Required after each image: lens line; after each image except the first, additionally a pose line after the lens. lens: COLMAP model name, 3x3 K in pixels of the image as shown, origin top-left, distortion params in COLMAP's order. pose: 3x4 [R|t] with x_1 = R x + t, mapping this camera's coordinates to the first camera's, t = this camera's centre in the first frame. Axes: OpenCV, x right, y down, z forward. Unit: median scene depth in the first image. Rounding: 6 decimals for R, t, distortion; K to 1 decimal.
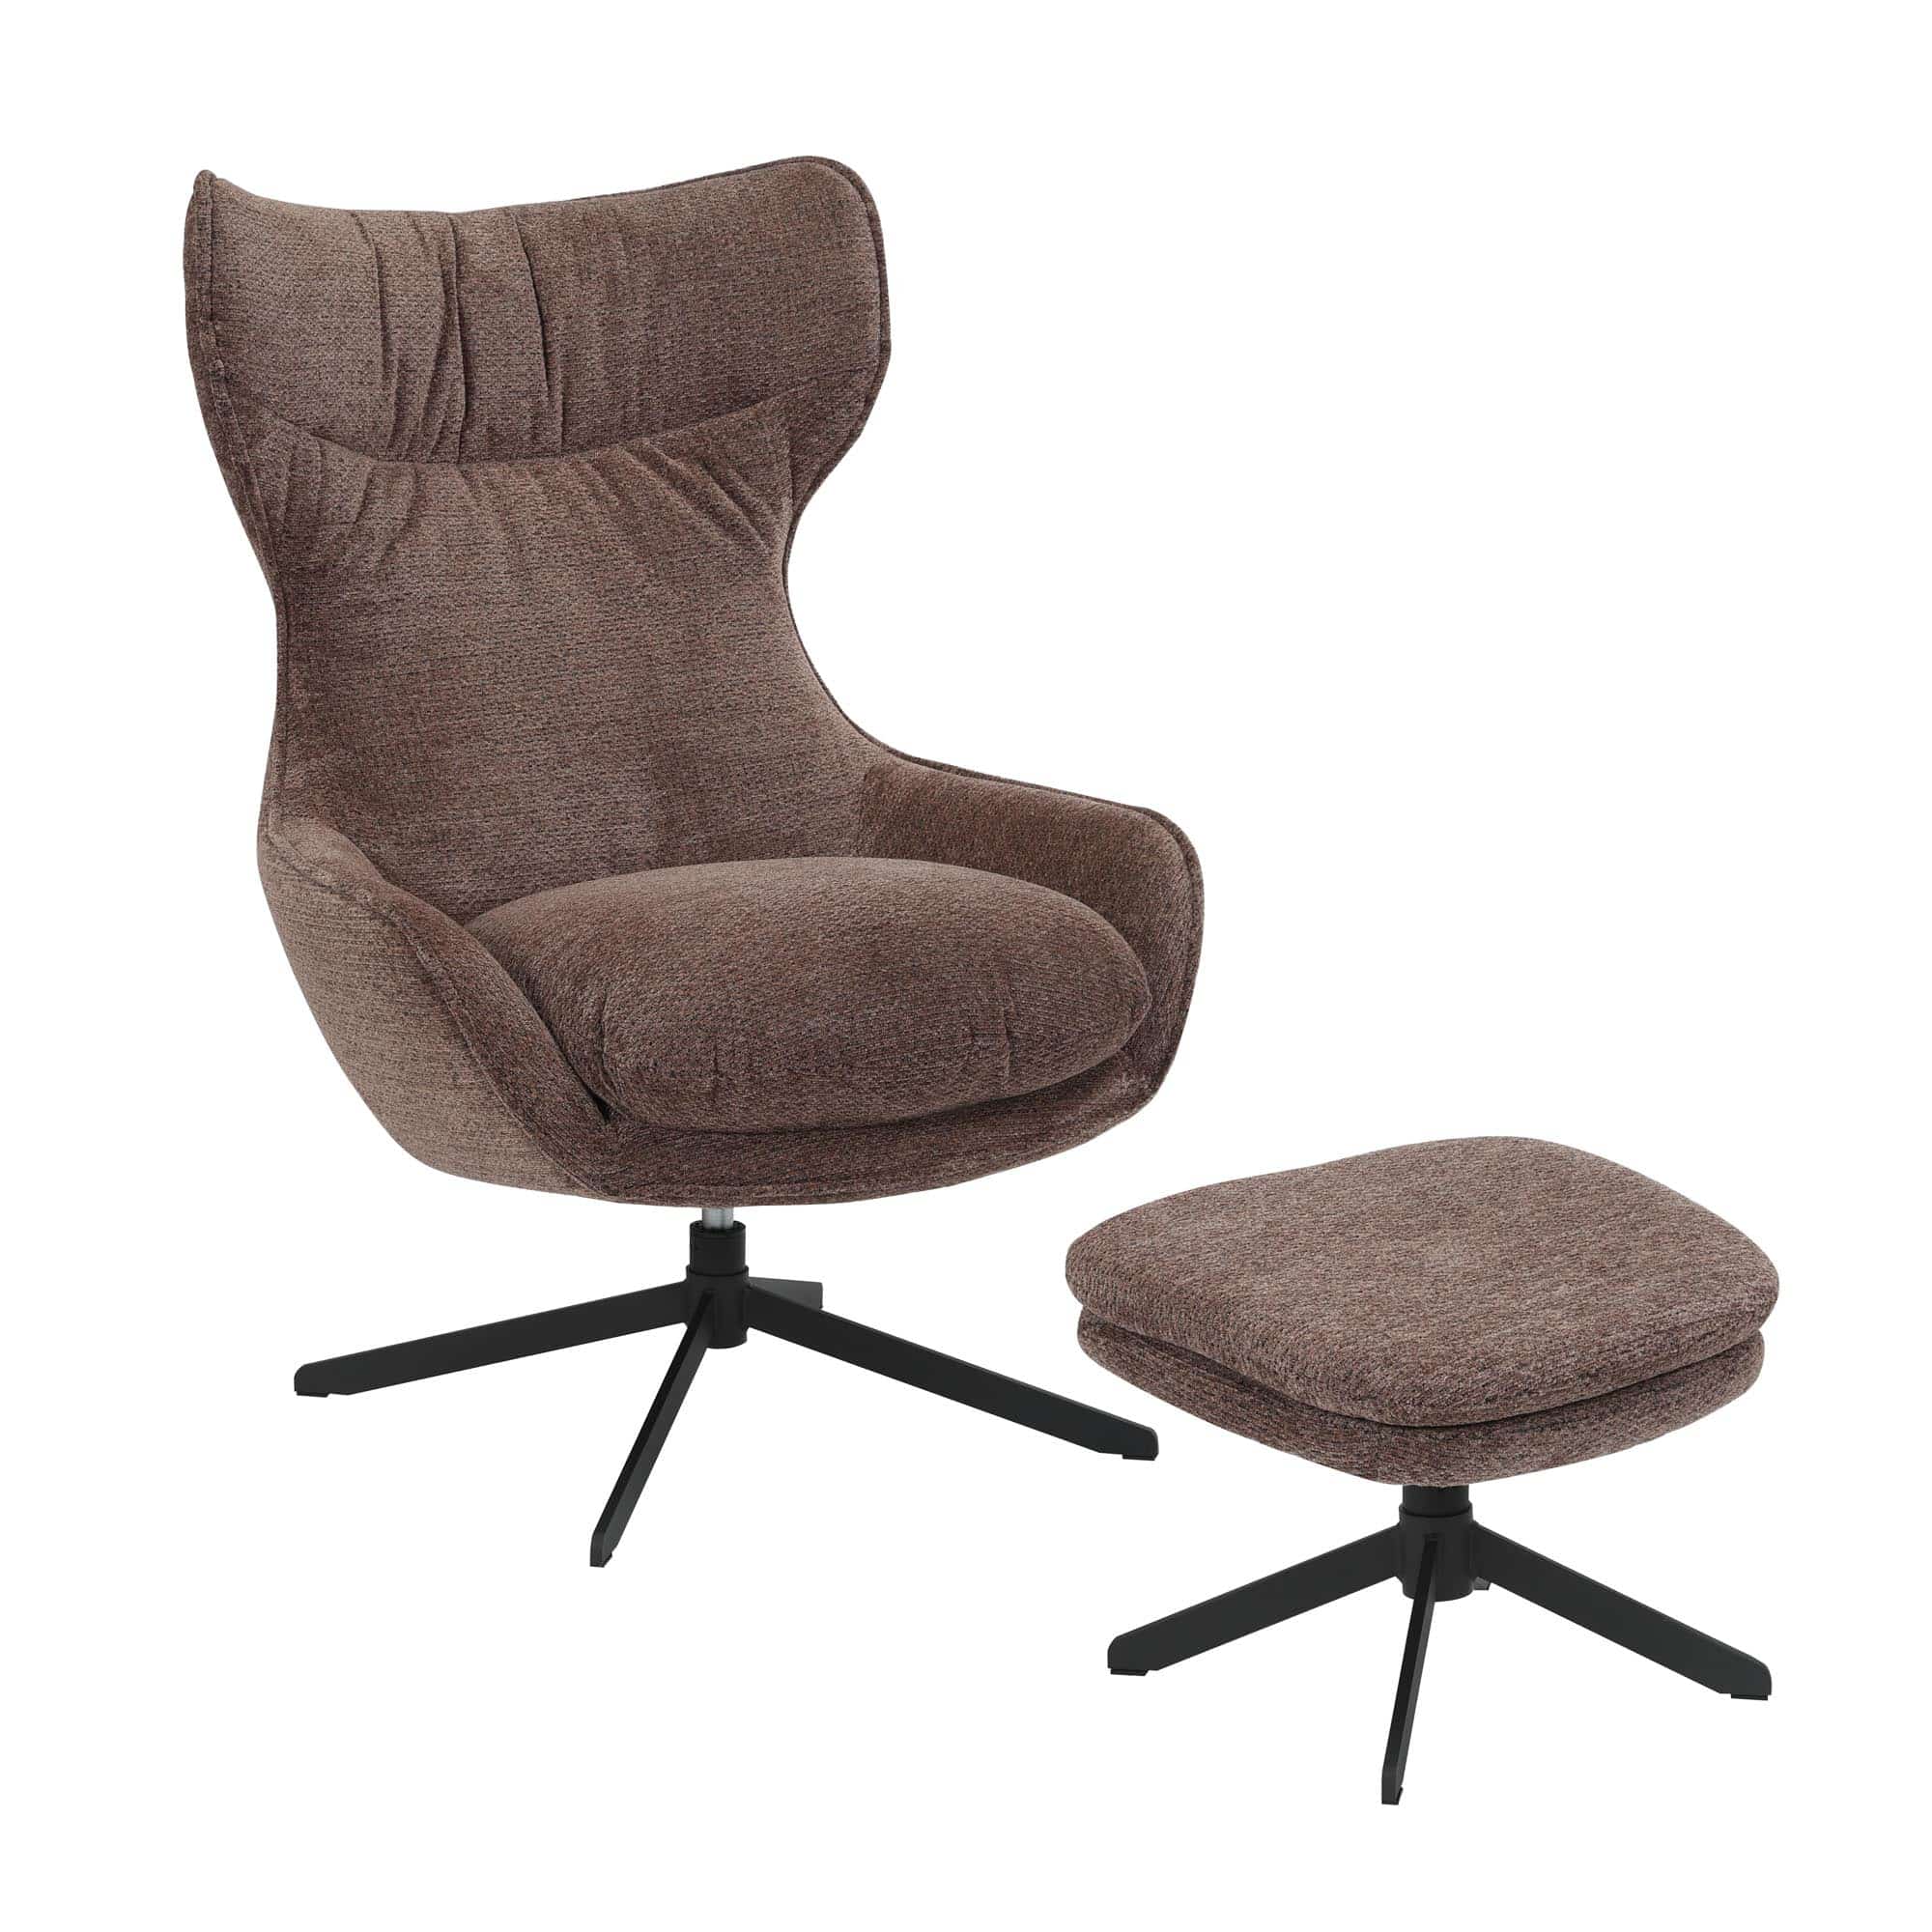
lens RADIAL K [[5452.7, 0, 966.0], [0, 5452.7, 966.0], [0, 0, 1]] dist [0.042747, 0.243413]
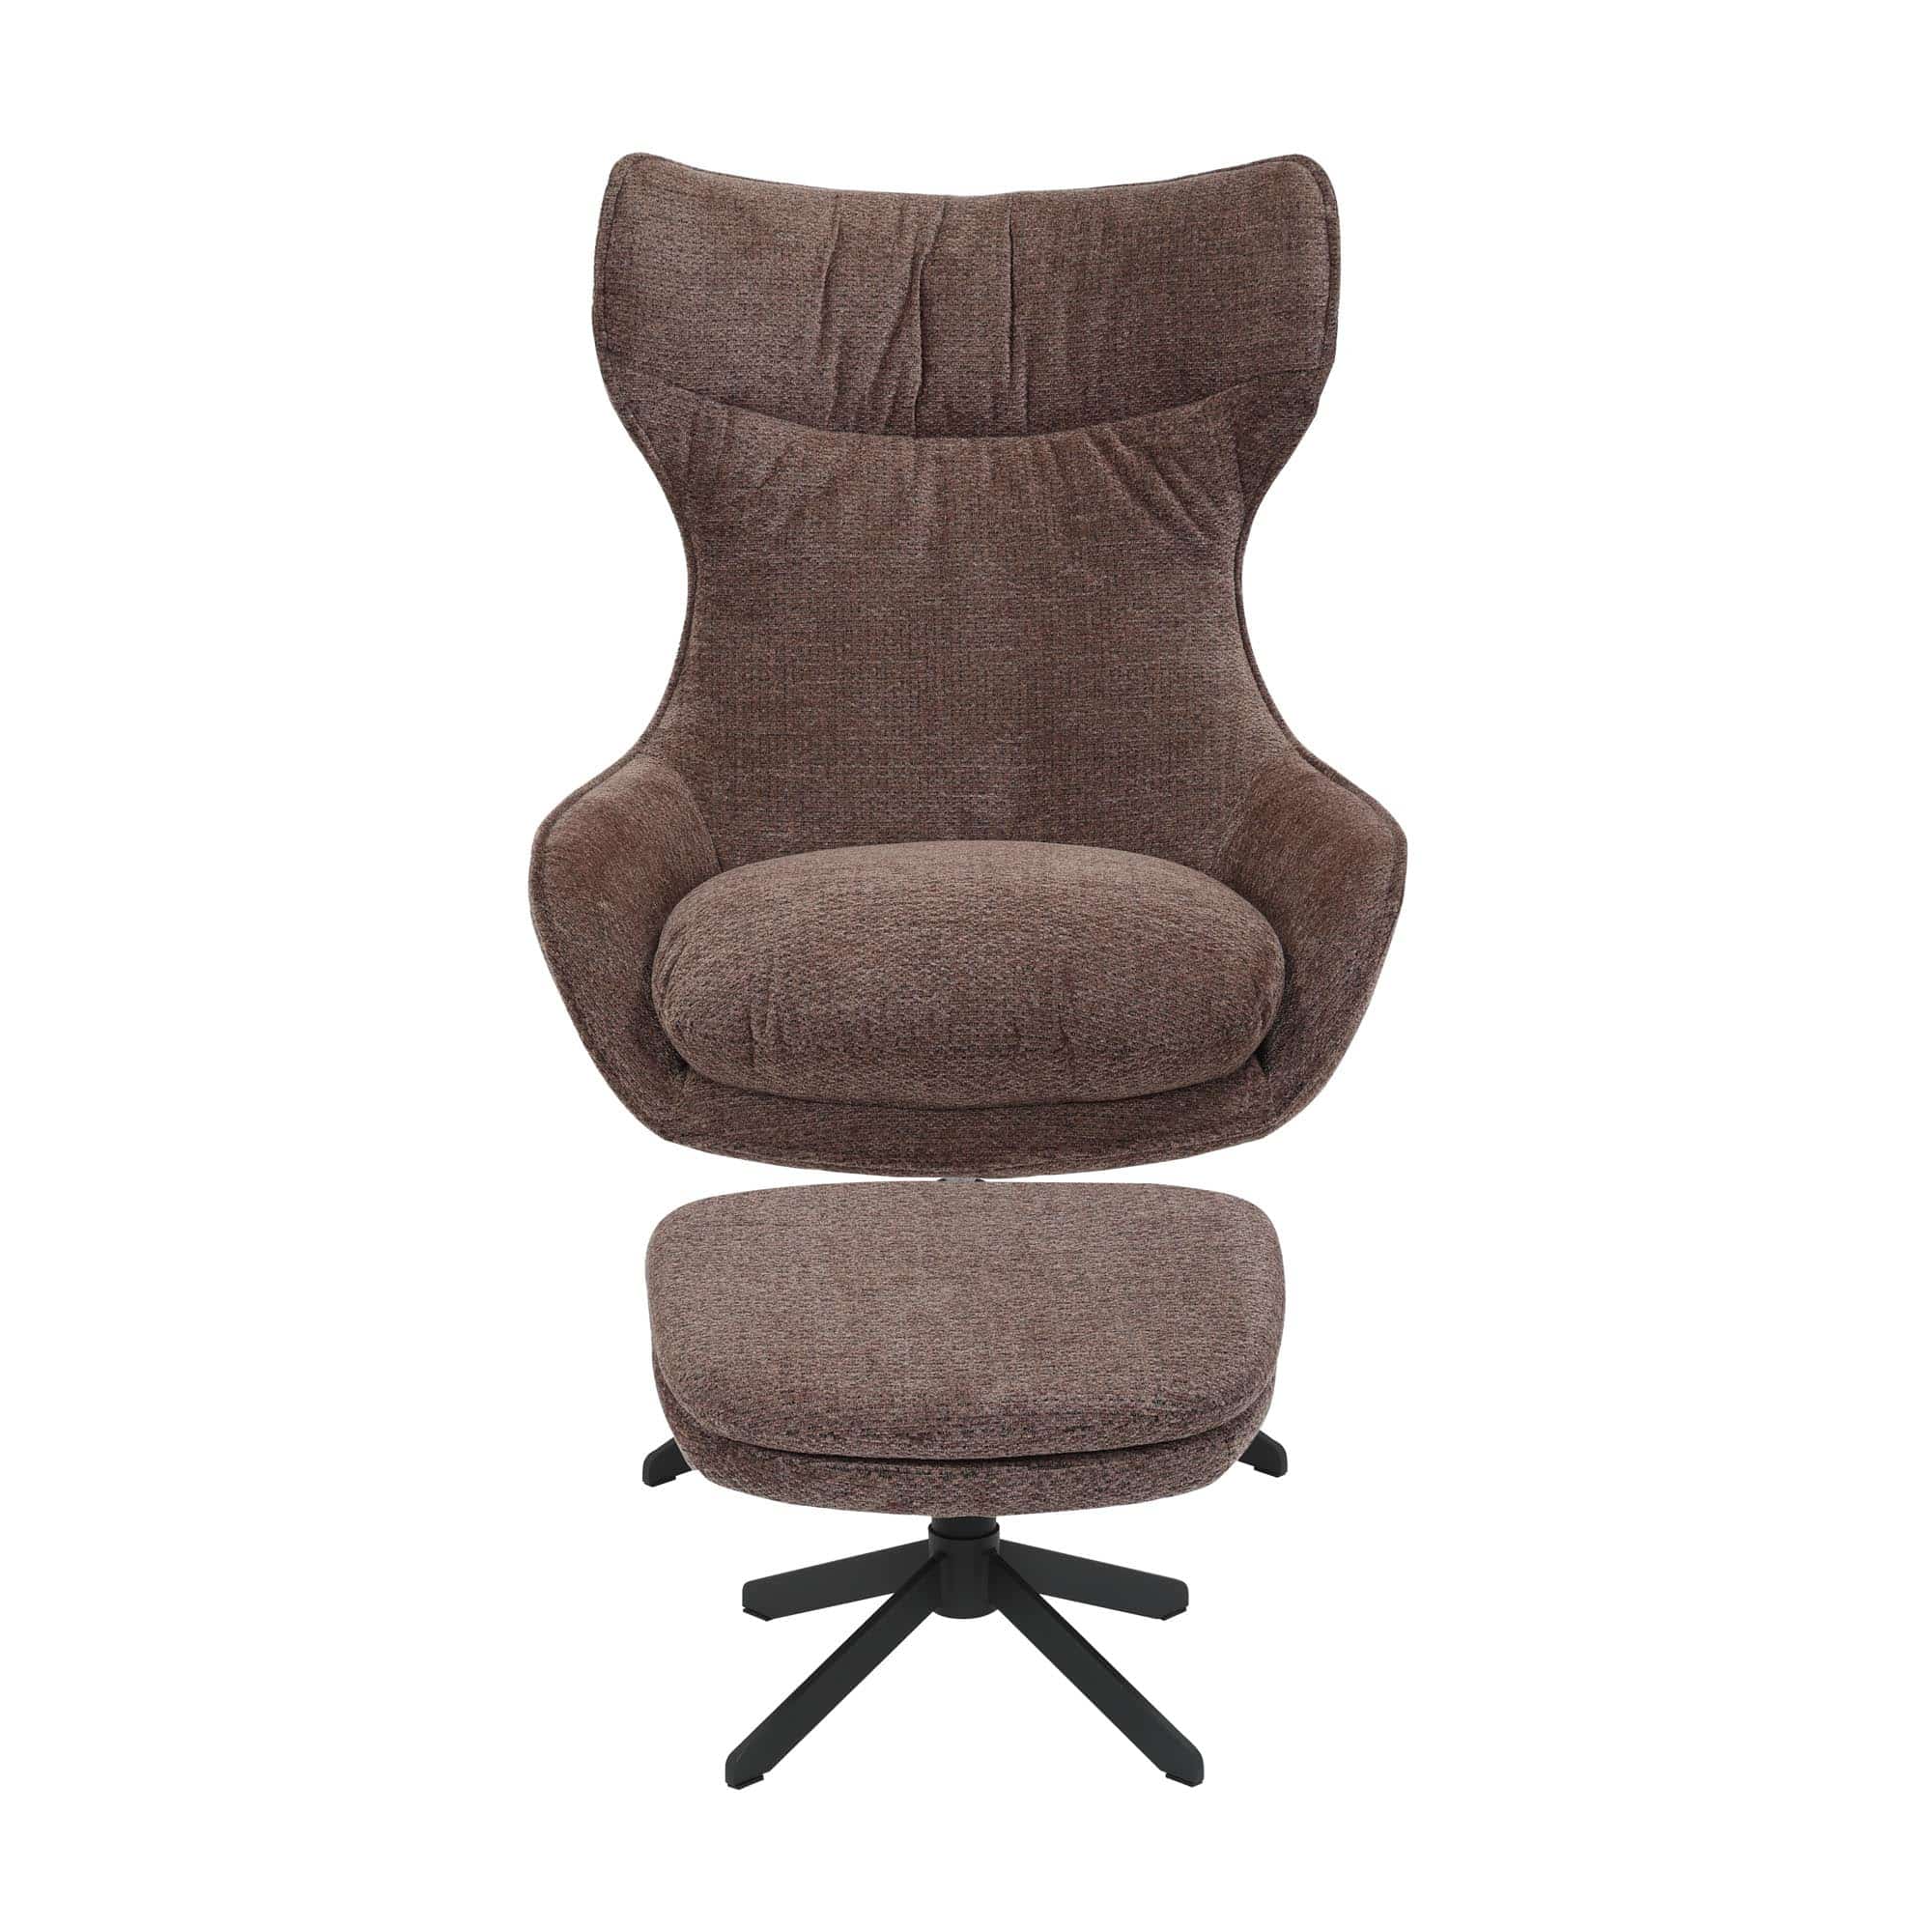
lens RADIAL K [[5486.2, 0, 966.0], [0, 5486.2, 964.0], [0, 0, 1]] dist [0.237714, 0.001230]
pose [[0.848129, 0.122325, -0.515474, 0.477014], [-0.103832, 0.992489, 0.064686, -0.060726], [0.519515, -0.001339, 0.854460, 0.095420]]
